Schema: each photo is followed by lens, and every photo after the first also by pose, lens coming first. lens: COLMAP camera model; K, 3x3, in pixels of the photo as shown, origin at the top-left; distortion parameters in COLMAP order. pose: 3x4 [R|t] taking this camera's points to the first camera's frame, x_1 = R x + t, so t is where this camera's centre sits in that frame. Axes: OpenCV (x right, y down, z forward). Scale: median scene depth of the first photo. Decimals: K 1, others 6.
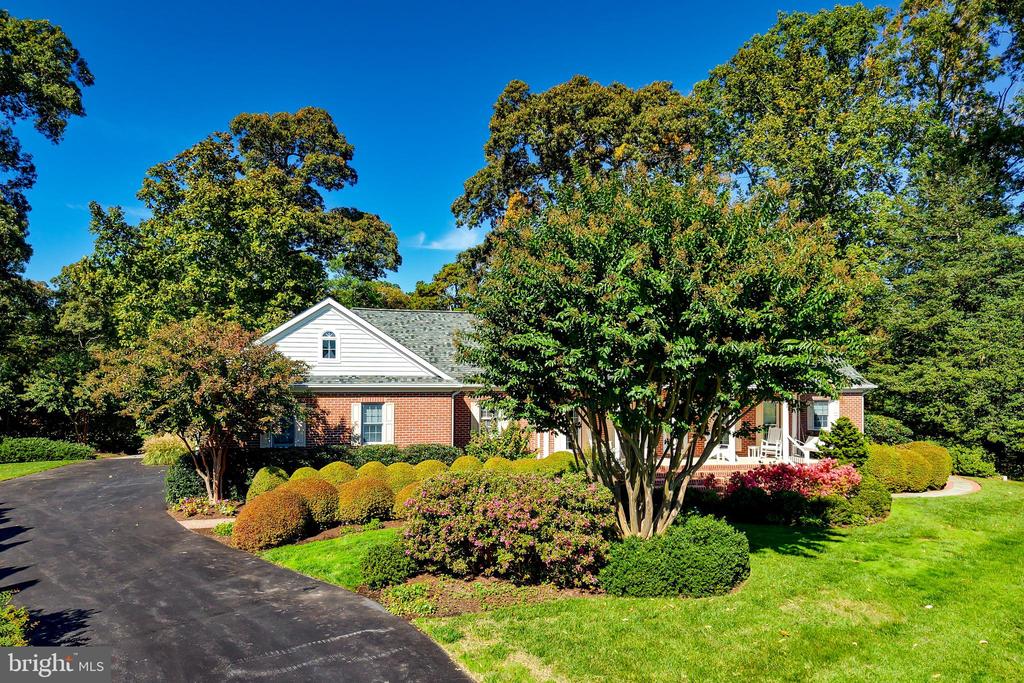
lens RADIAL K [[684.6, 0, 520.1], [0, 684.6, 378.8], [0, 0, 1]] dist [0.035102, -0.018396]
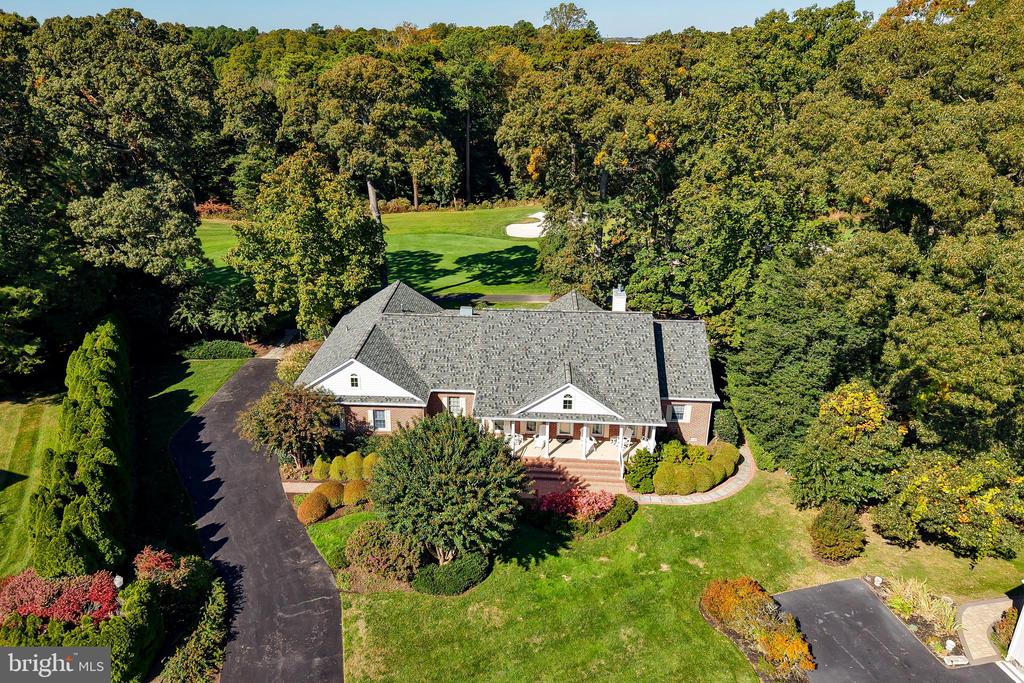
lens RADIAL K [[745.6, 0, 509.6], [0, 745.6, 335.9], [0, 0, 1]] dist [0.059820, -0.010425]
pose [[0.966367, 0.107187, -0.233763, 0.566575], [-0.009415, 0.923135, 0.384361, -0.917977], [0.256993, -0.369233, 0.893097, -0.615896]]
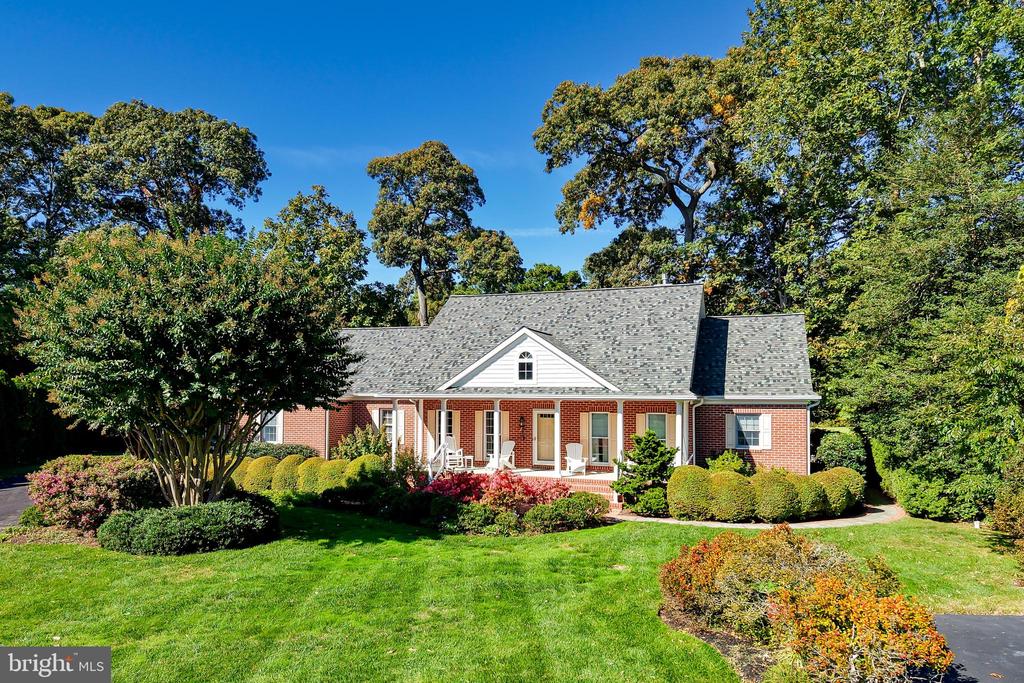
lens RADIAL K [[753.7, 0, 483.6], [0, 753.7, 391.3], [0, 0, 1]] dist [0.052926, 0.000411]
pose [[0.839181, -0.002162, -0.543847, 0.848921], [0.002984, 0.999995, 0.000629, 0.003690], [0.543844, -0.002150, 0.839184, 0.069565]]
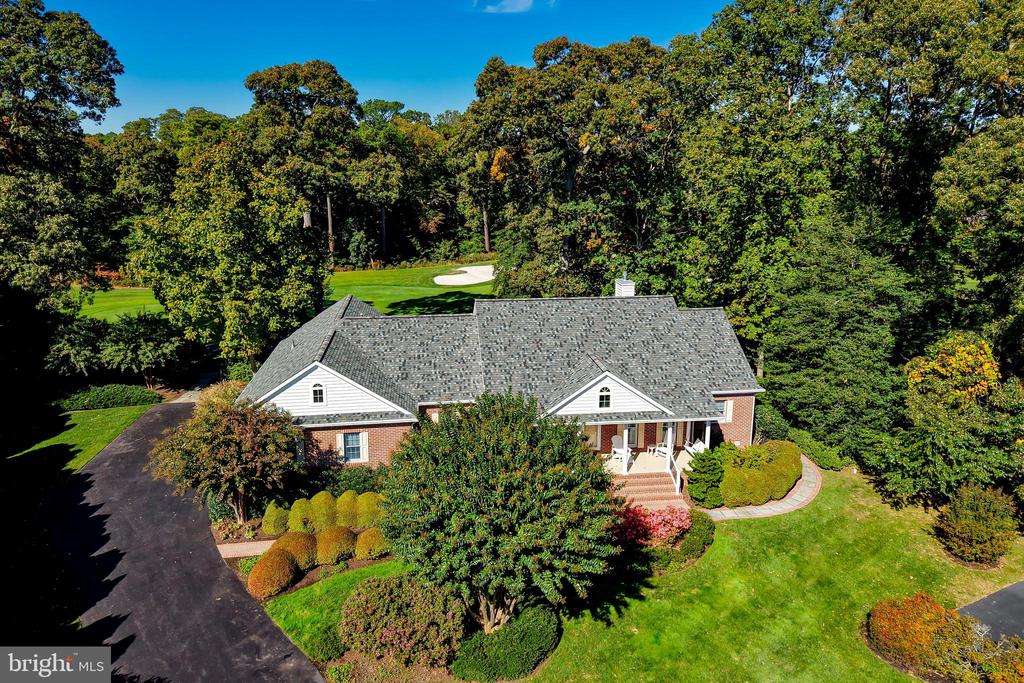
lens RADIAL K [[684.6, 0, 522.2], [0, 684.6, 302.4], [0, 0, 1]] dist [0.035102, -0.018396]
pose [[0.997601, 0.020727, -0.066043, 0.205842], [-0.006081, 0.976668, 0.214667, -0.512937], [0.068952, -0.213750, 0.974452, -0.247336]]
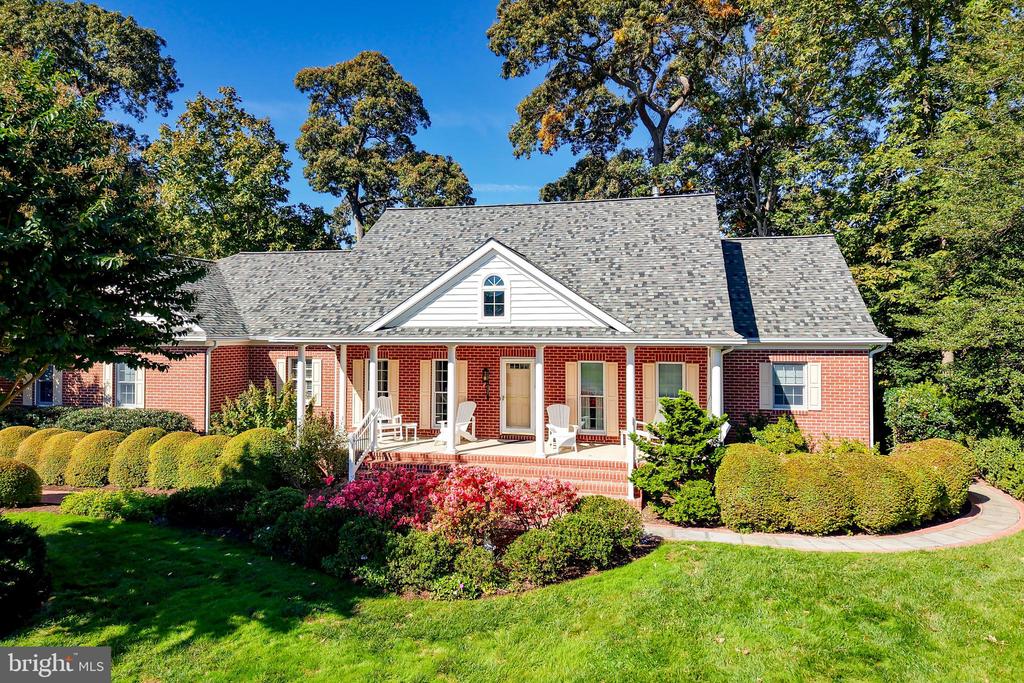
lens RADIAL K [[684.6, 0, 519.8], [0, 684.6, 335.1], [0, 0, 1]] dist [0.035102, -0.018396]
pose [[0.903766, -0.002699, -0.428018, 0.614577], [0.005423, 0.999972, 0.005145, 0.003227], [0.427993, -0.006971, 0.903755, 0.424609]]
